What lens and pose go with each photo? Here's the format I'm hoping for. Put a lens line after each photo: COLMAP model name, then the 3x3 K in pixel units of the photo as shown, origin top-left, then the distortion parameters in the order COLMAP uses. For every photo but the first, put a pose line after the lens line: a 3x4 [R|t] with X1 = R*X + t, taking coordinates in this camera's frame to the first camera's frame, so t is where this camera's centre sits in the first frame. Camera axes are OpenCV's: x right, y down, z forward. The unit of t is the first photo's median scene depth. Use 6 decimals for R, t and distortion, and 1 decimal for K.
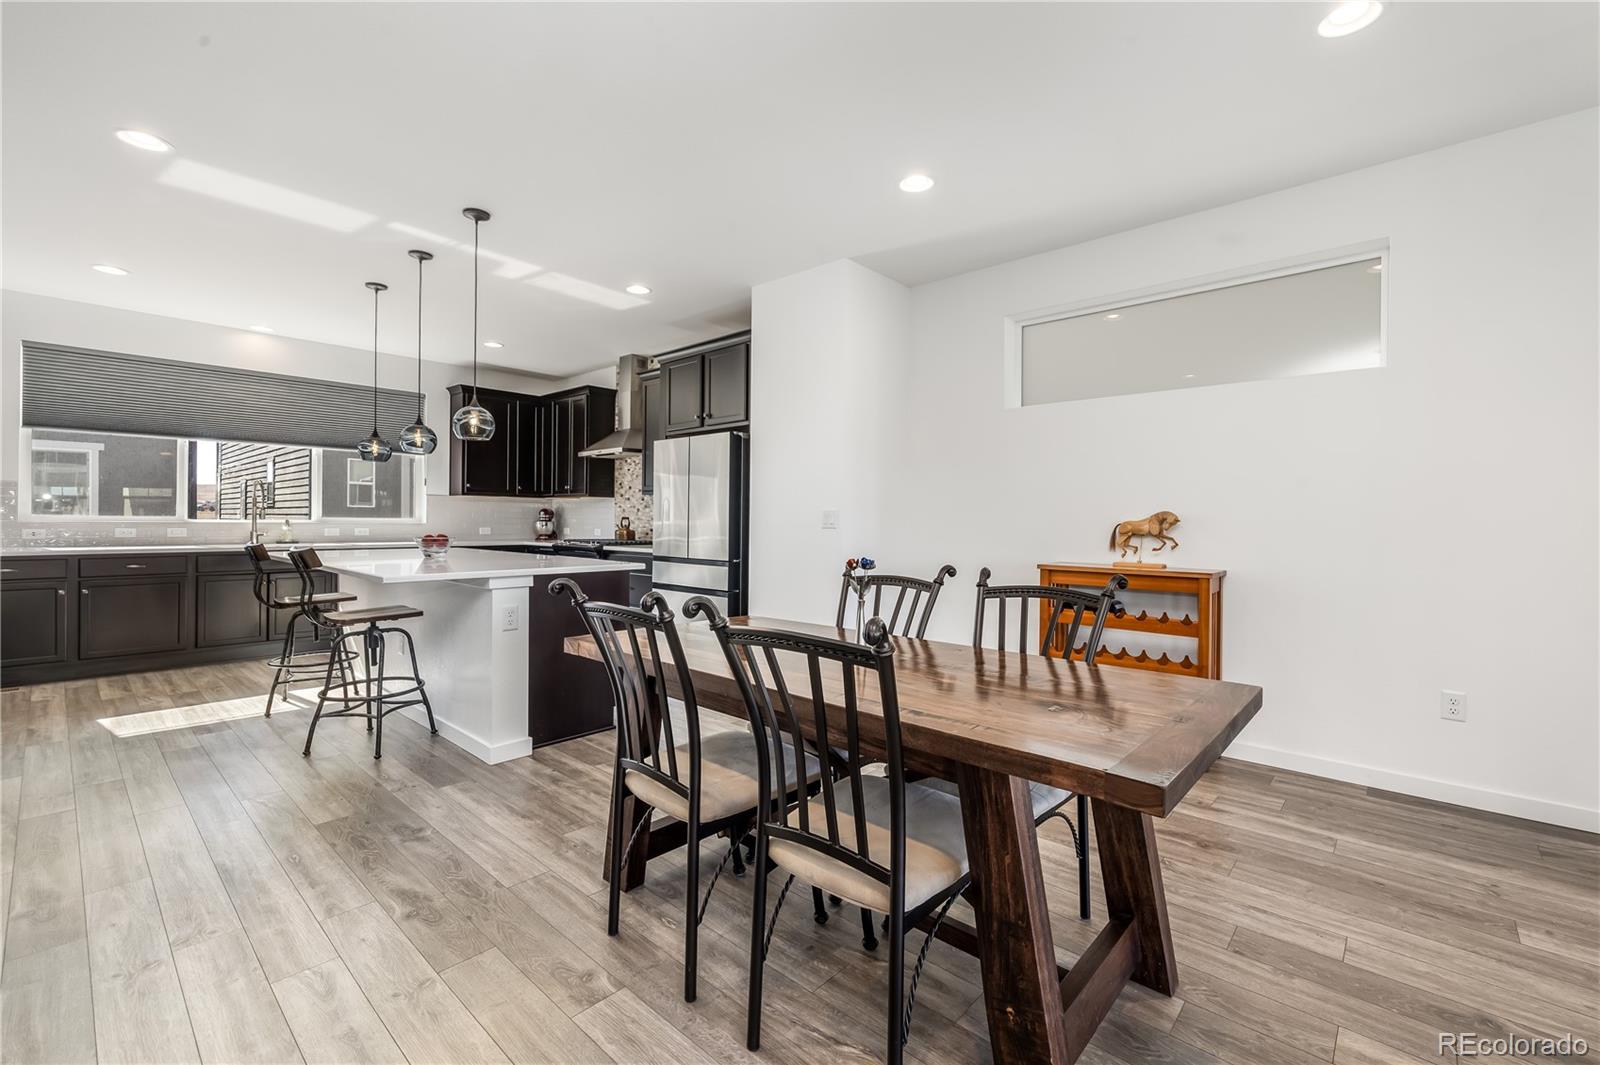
lens RADIAL K [[673.1, 0, 807.9], [0, 673.1, 524.2], [0, 0, 1]] dist [-0.000562, -0.000154]
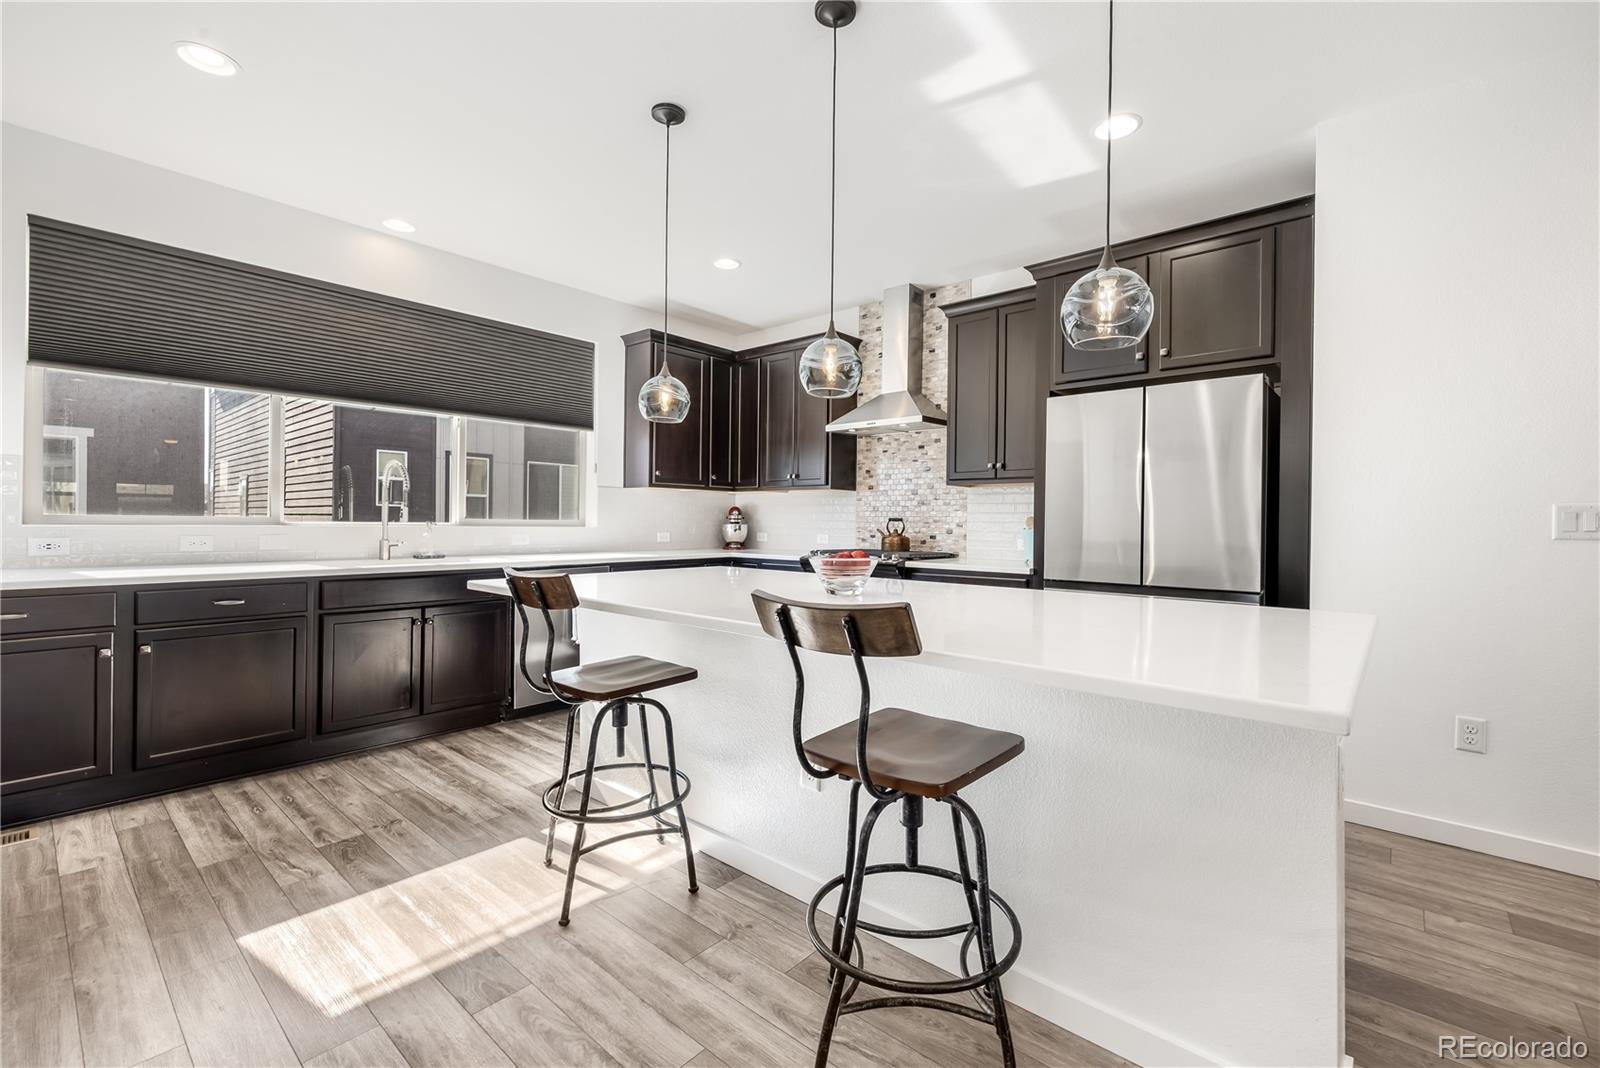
lens RADIAL K [[678.3, 0, 804.0], [0, 678.3, 526.1], [0, 0, 1]] dist [-0.001112, 0.000193]
pose [[0.999798, 0.000915, 0.020061, -0.402194], [-0.000937, 0.999999, 0.001081, -0.003448], [-0.020060, -0.001099, 0.999798, 0.316438]]
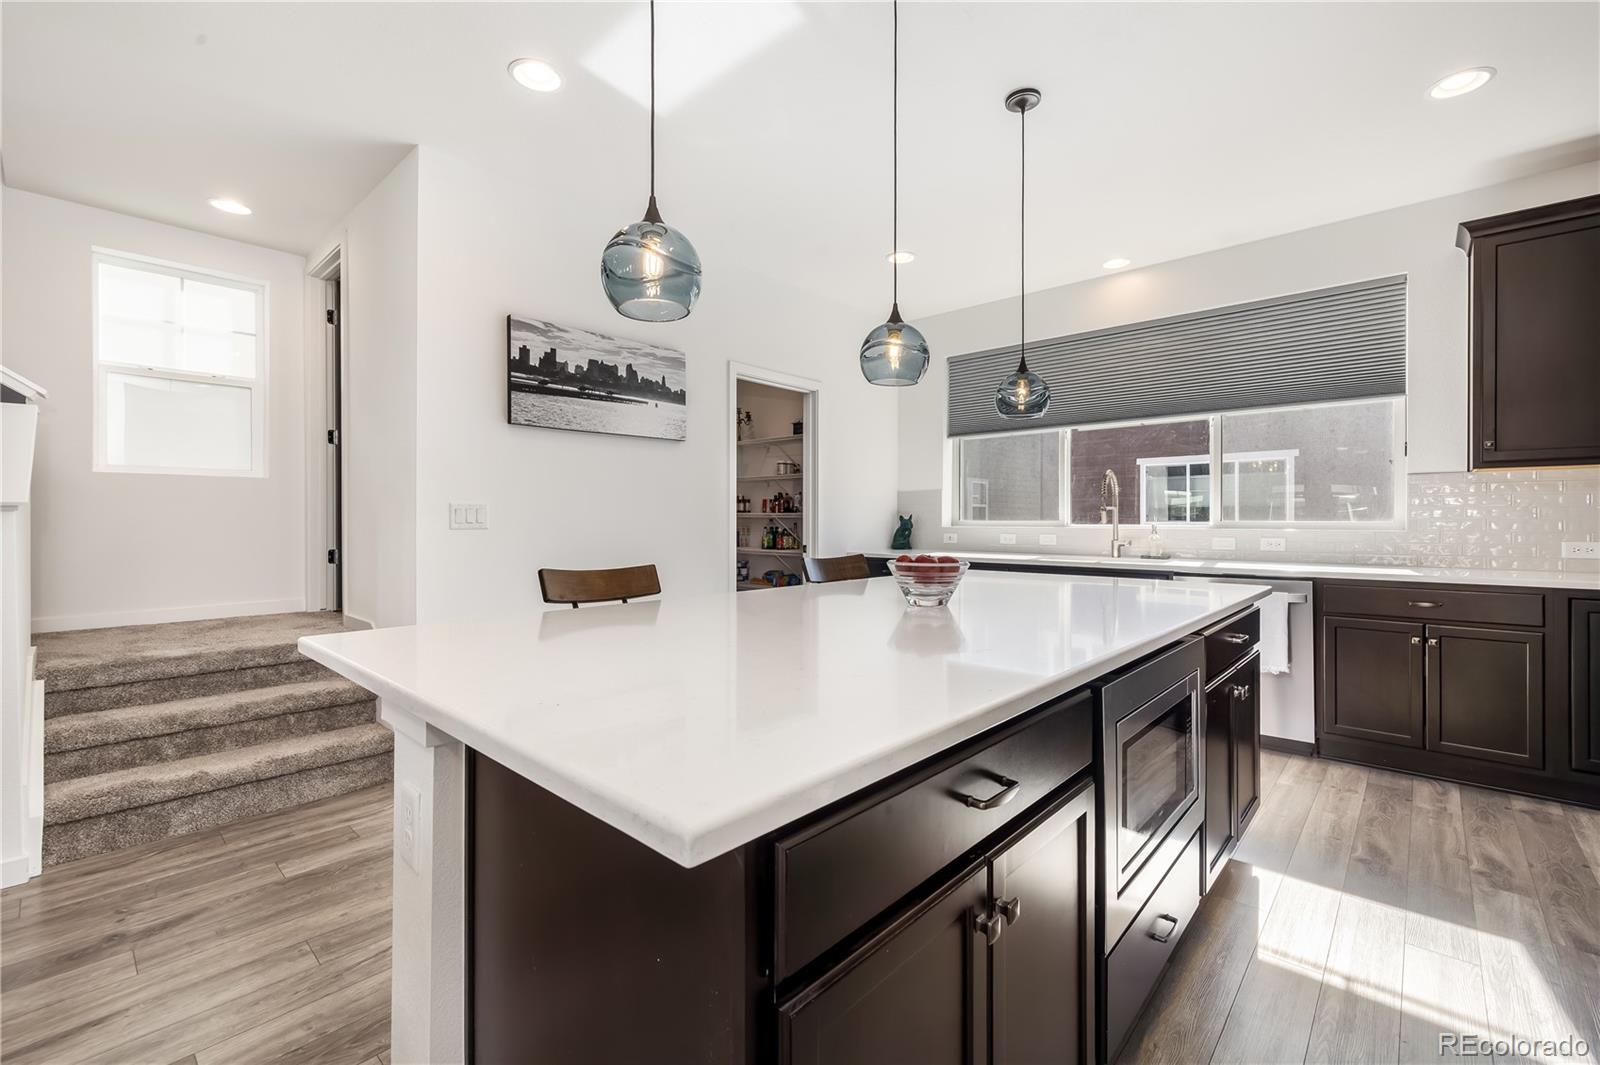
lens RADIAL K [[696.3, 0, 800.0], [0, 696.3, 532.5], [0, 0, 1]] dist [-0.000230, 0.000130]
pose [[-0.017852, 0.005022, -0.999828, -0.042383], [-0.005716, 0.999971, 0.005124, 0.000779], [0.999824, 0.005806, -0.017823, 0.617659]]
